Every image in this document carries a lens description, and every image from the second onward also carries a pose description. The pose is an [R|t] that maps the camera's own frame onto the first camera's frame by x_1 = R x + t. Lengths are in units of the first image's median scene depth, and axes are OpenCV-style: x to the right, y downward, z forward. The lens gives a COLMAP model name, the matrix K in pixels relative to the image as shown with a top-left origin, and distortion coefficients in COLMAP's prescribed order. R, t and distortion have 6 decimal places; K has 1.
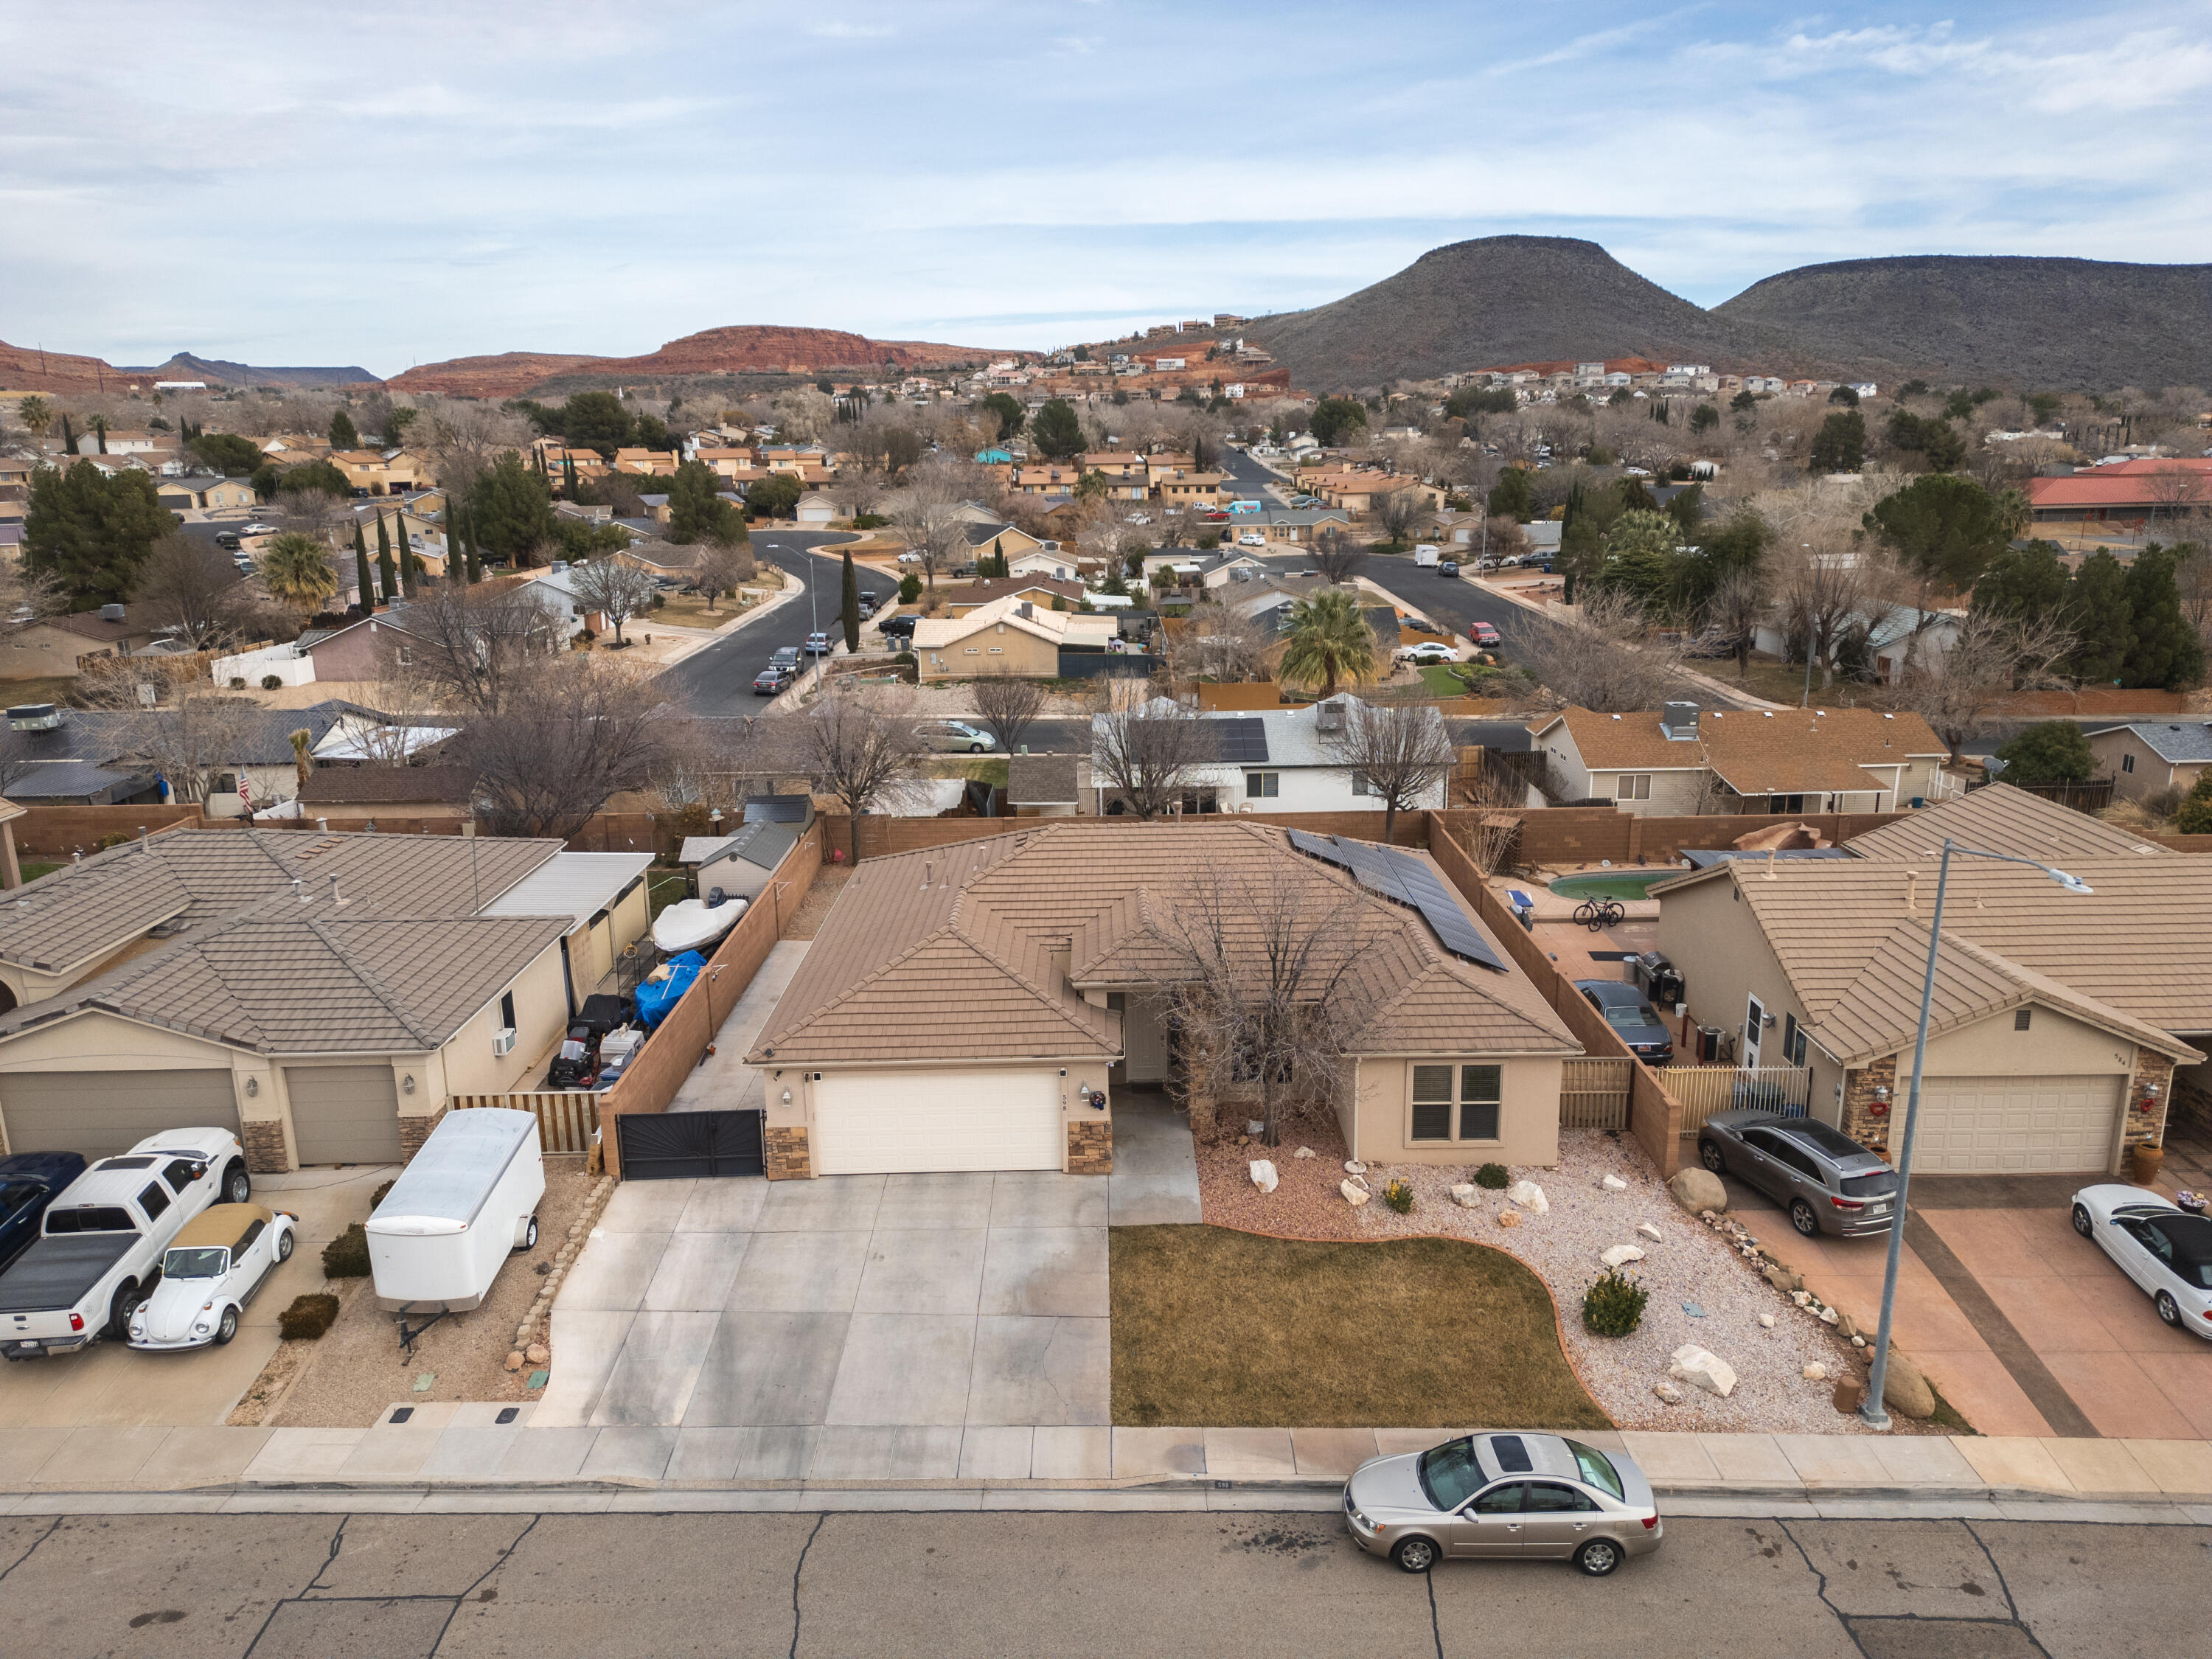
lens RADIAL K [[1542.1, 0, 1106.0], [0, 1542.1, 829.5], [0, 0, 1]] dist [0.072506, -0.067974]
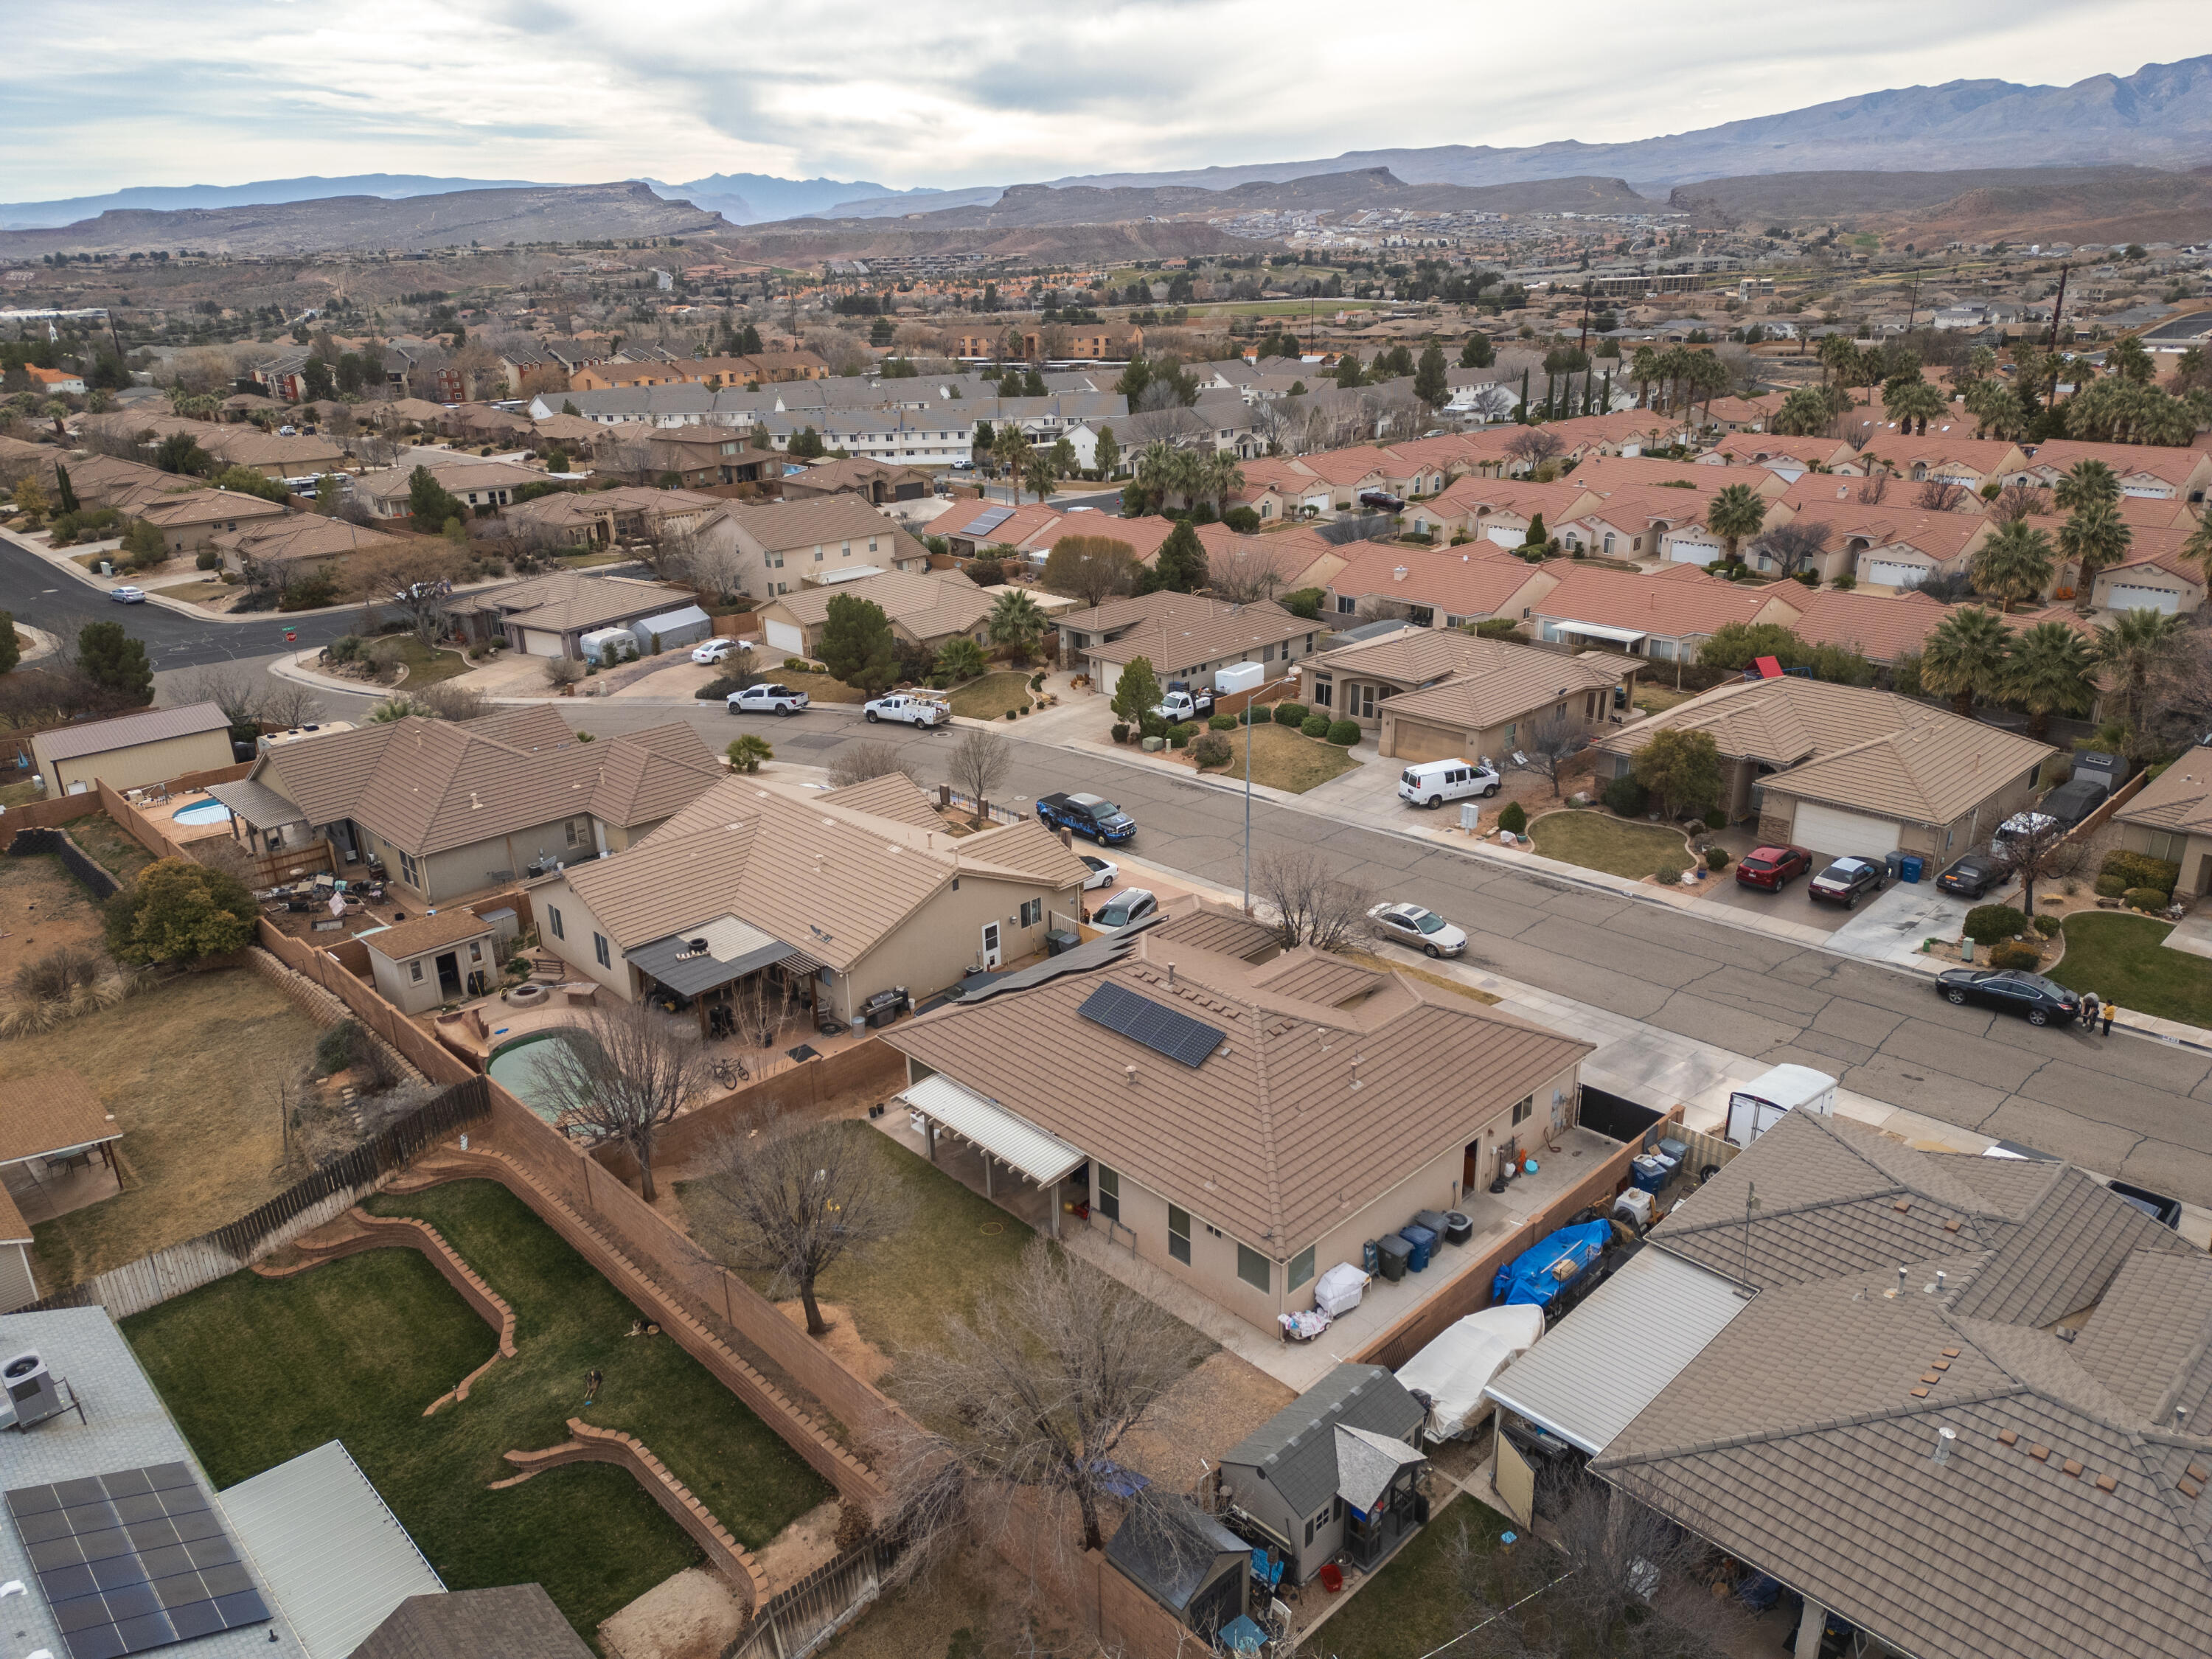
lens RADIAL K [[1536.8, 0, 1108.6], [0, 1536.8, 822.2], [0, 0, 1]] dist [0.082417, -0.082205]
pose [[-0.693419, -0.227076, 0.683818, -0.882606], [0.209527, 0.844483, 0.492897, -0.881957], [-0.689398, 0.485062, -0.538002, 2.010285]]
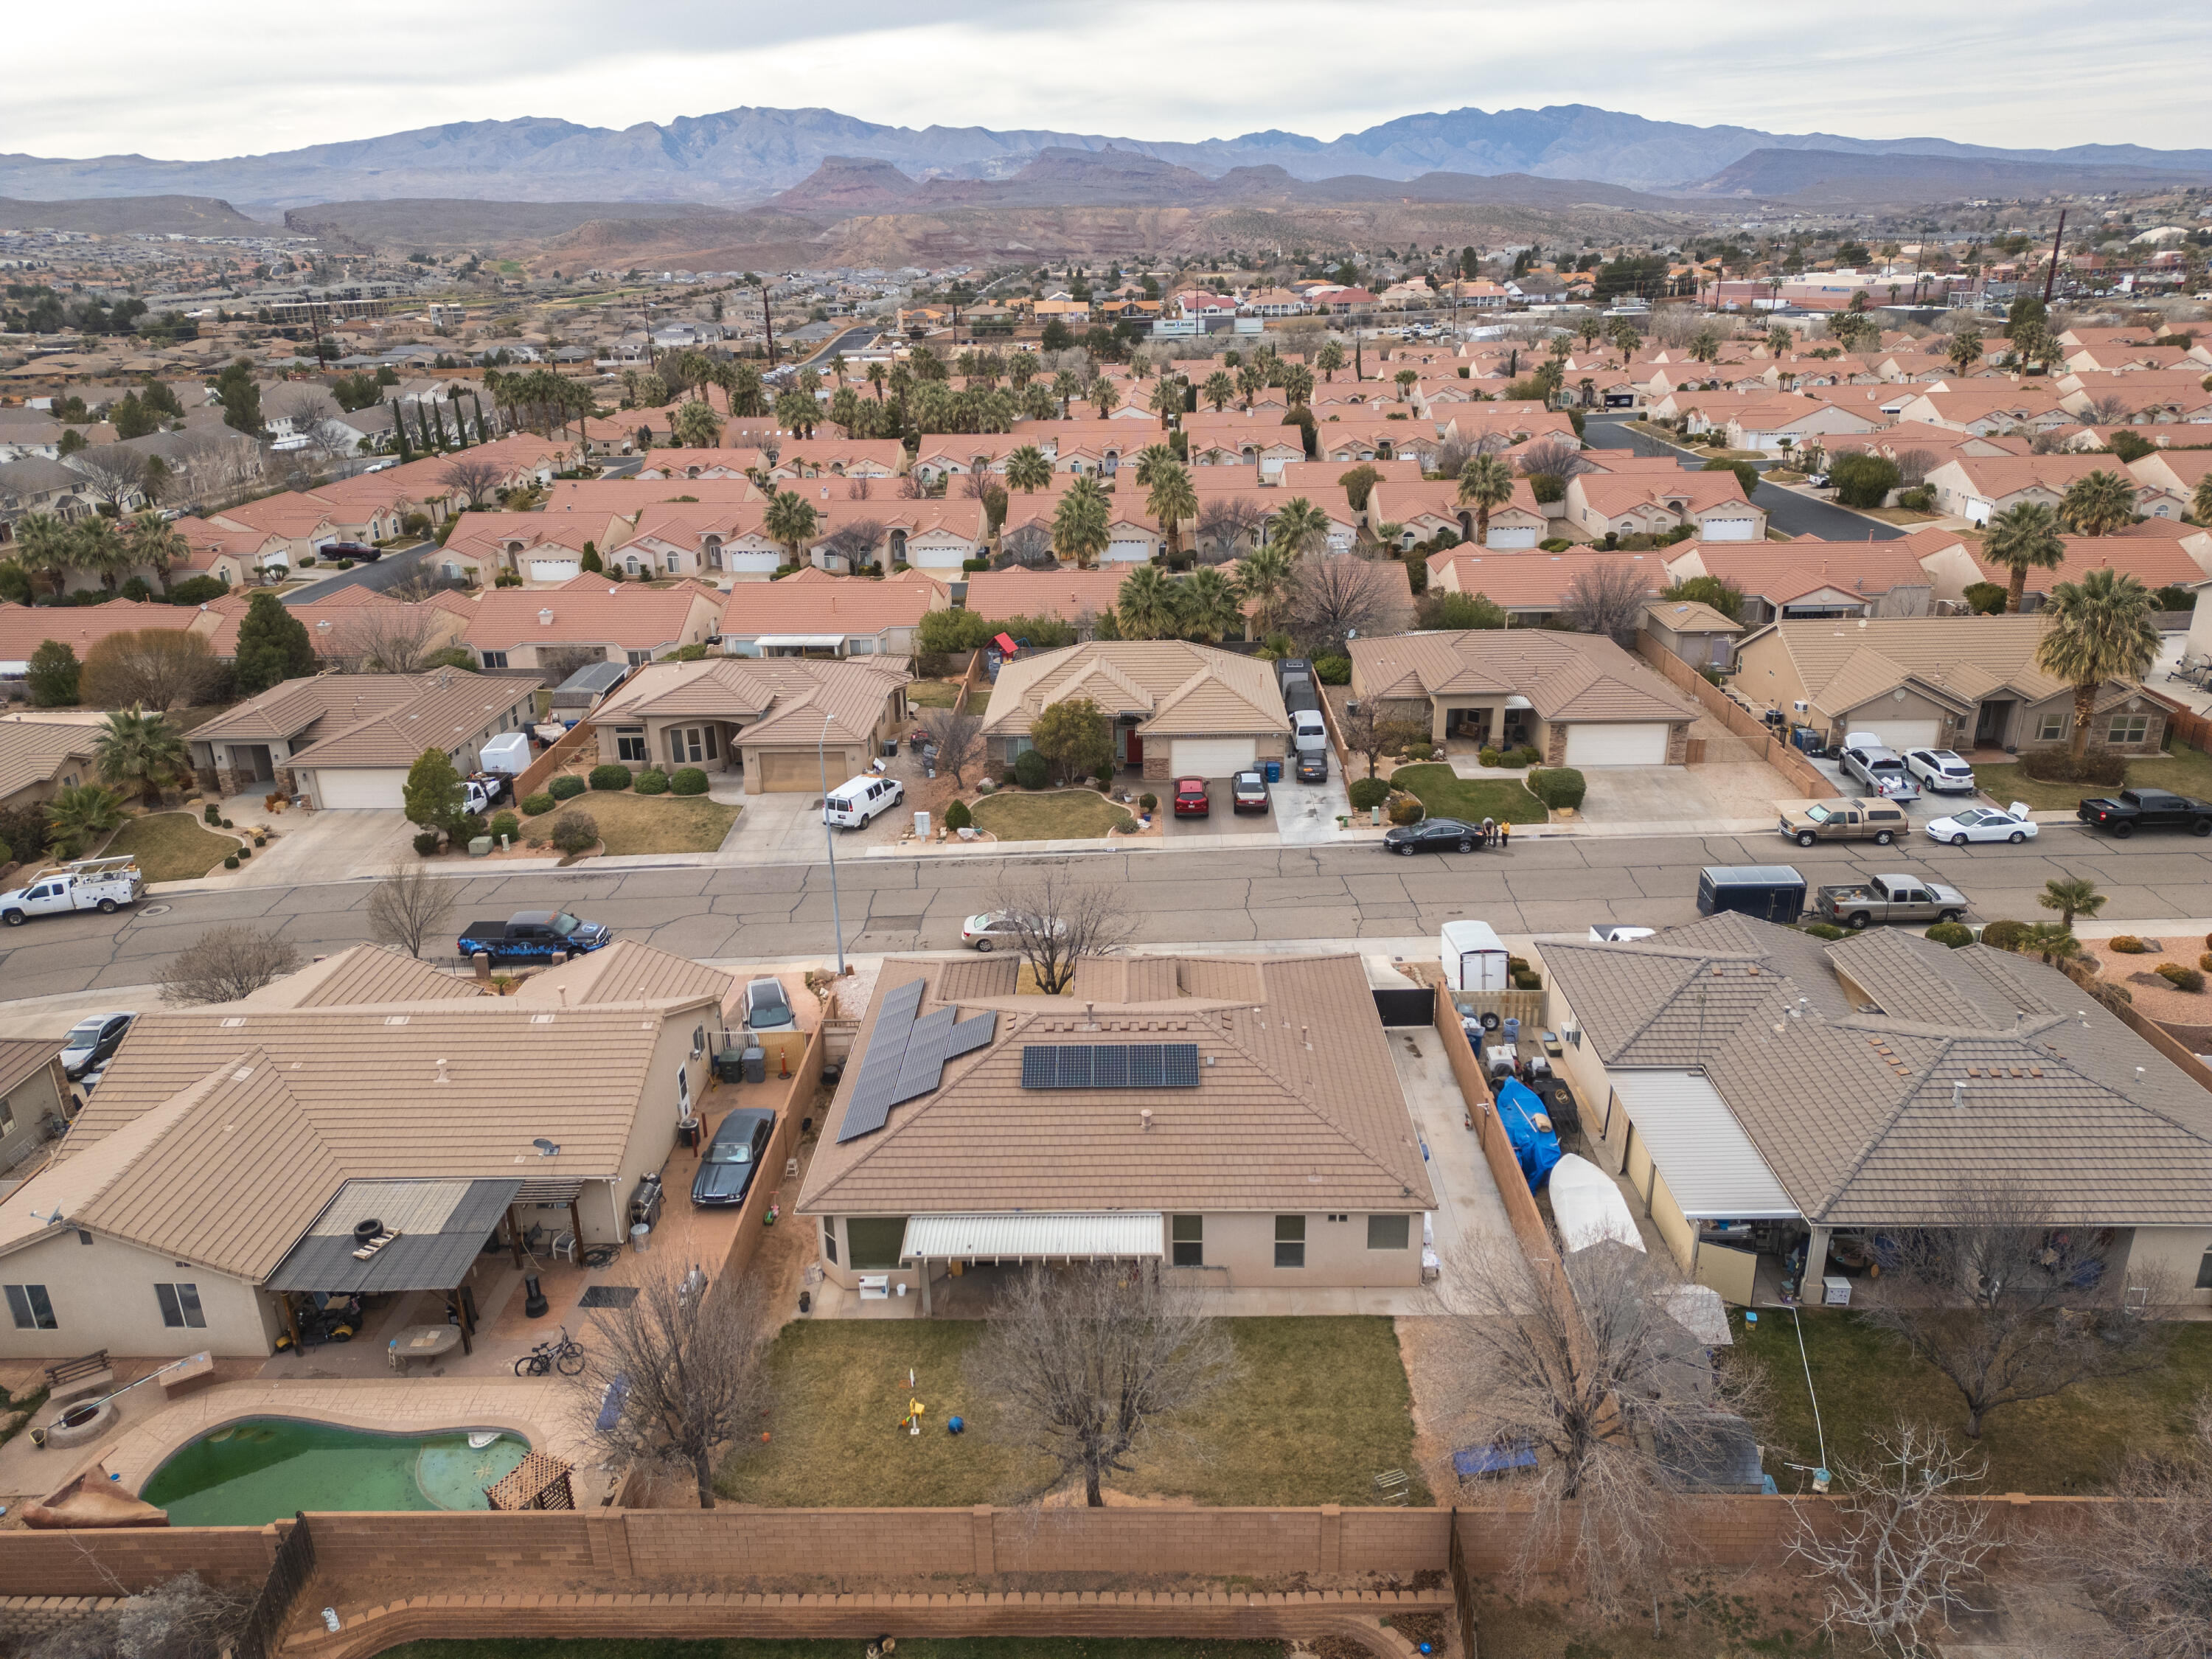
lens RADIAL K [[1542.1, 0, 1106.0], [0, 1542.1, 829.5], [0, 0, 1]] dist [0.072506, -0.067974]
pose [[-0.999211, 0.022601, 0.032665, -0.006700], [0.037346, 0.814681, 0.578705, -0.969806], [-0.013532, 0.579468, -0.814882, 2.296771]]
